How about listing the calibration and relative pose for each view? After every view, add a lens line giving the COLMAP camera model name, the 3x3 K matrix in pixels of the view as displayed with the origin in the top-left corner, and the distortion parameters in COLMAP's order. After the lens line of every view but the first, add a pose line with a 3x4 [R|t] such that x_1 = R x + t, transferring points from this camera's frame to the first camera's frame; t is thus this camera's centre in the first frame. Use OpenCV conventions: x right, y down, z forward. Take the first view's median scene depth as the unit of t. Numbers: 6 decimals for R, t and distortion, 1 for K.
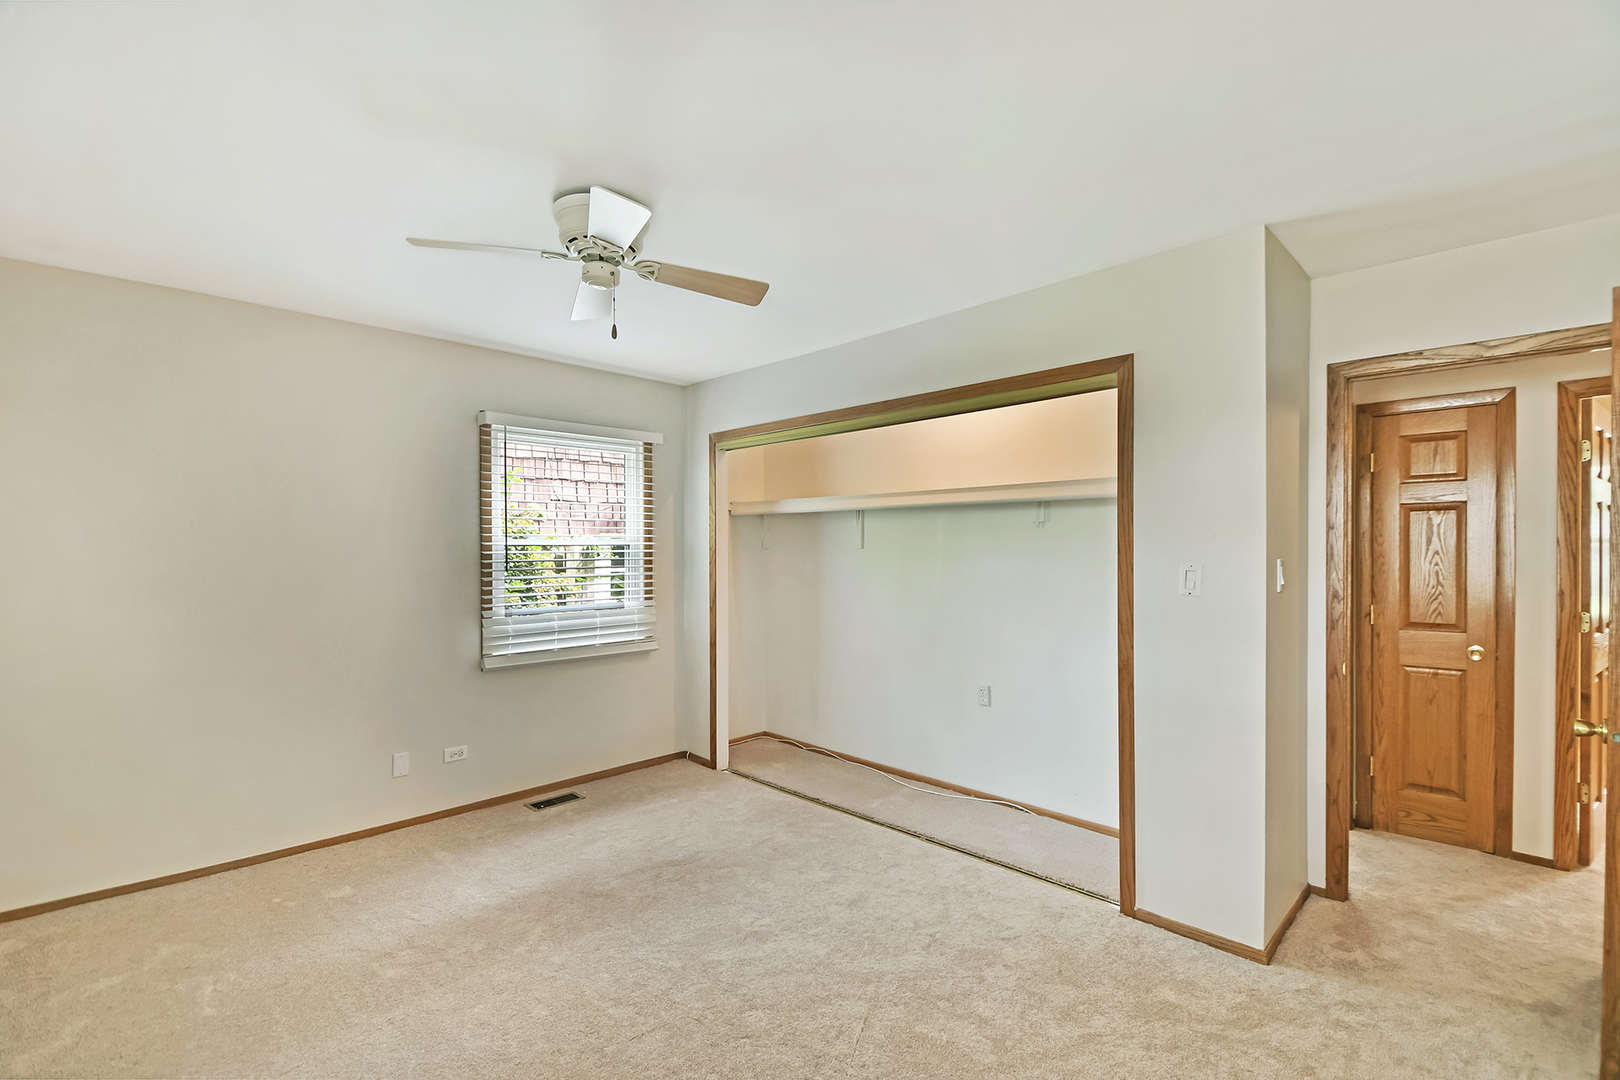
lens RADIAL K [[714.5, 0, 788.8], [0, 714.5, 549.6], [0, 0, 1]] dist [-0.001145, -0.000592]
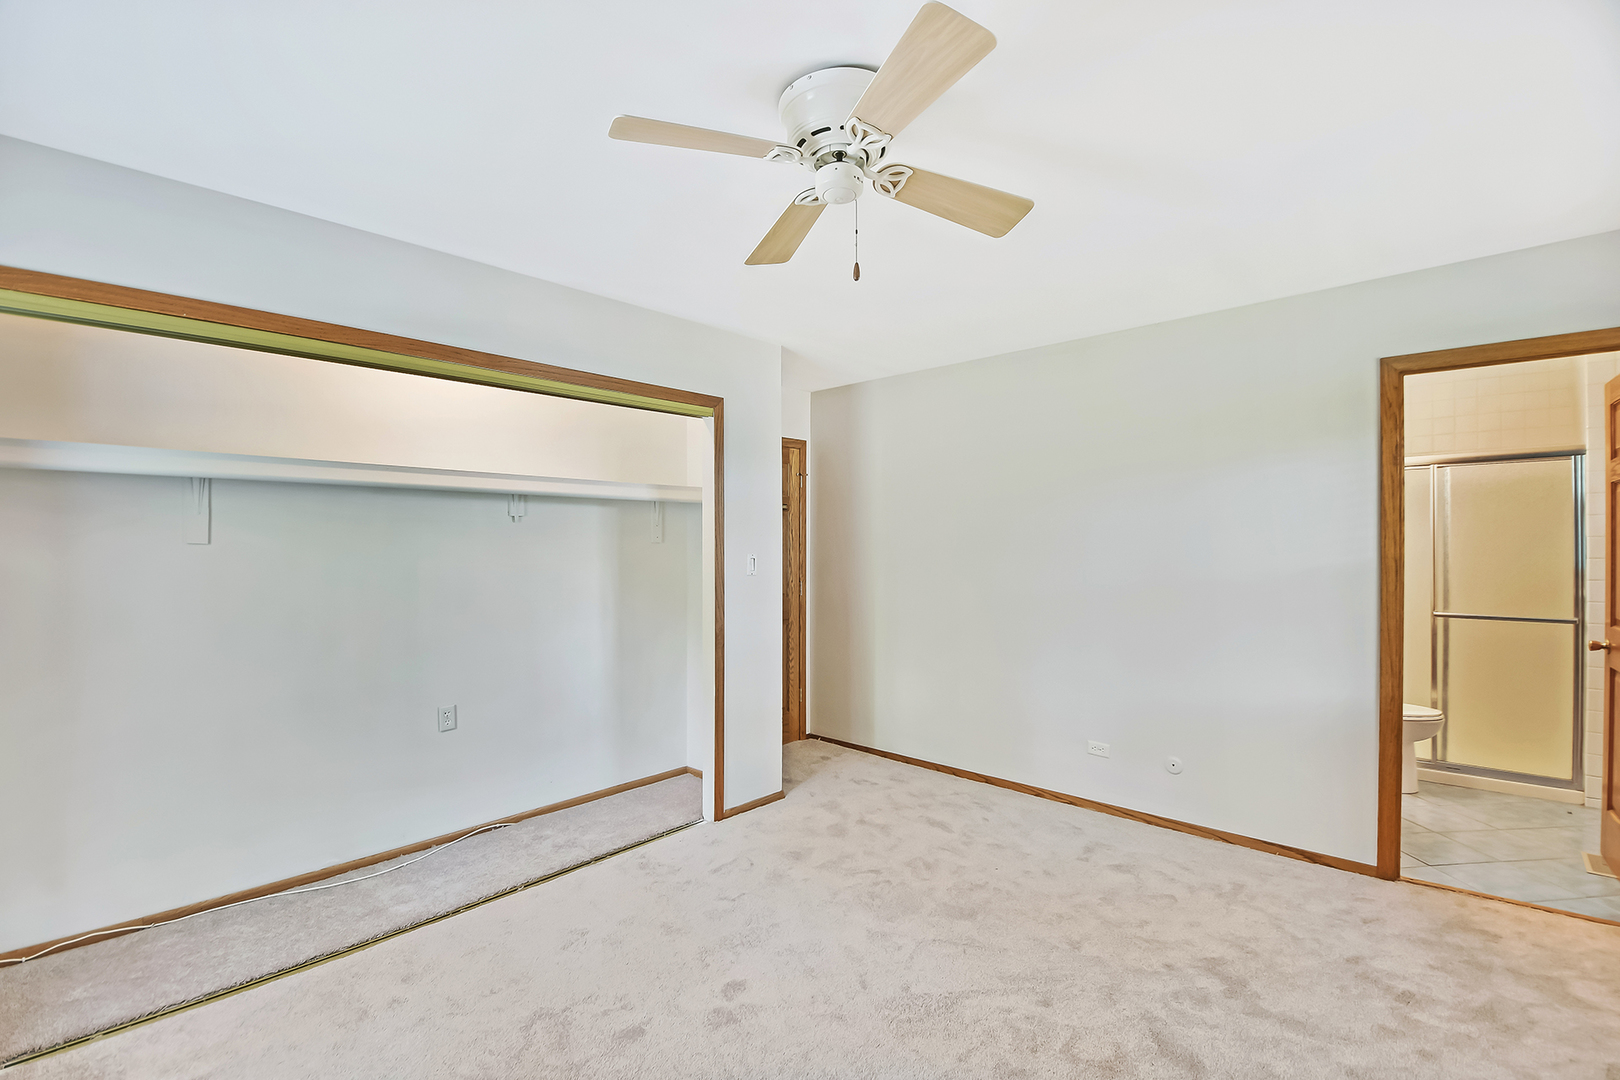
lens RADIAL K [[719.0, 0, 810.0], [0, 719.0, 540.0], [0, 0, 1]] dist [-0.001315, -0.013446]
pose [[-0.057146, 0.009182, 0.998324, -0.616716], [0.005988, 0.999943, -0.008854, 0.004401], [-0.998348, 0.005472, -0.057198, 0.644414]]
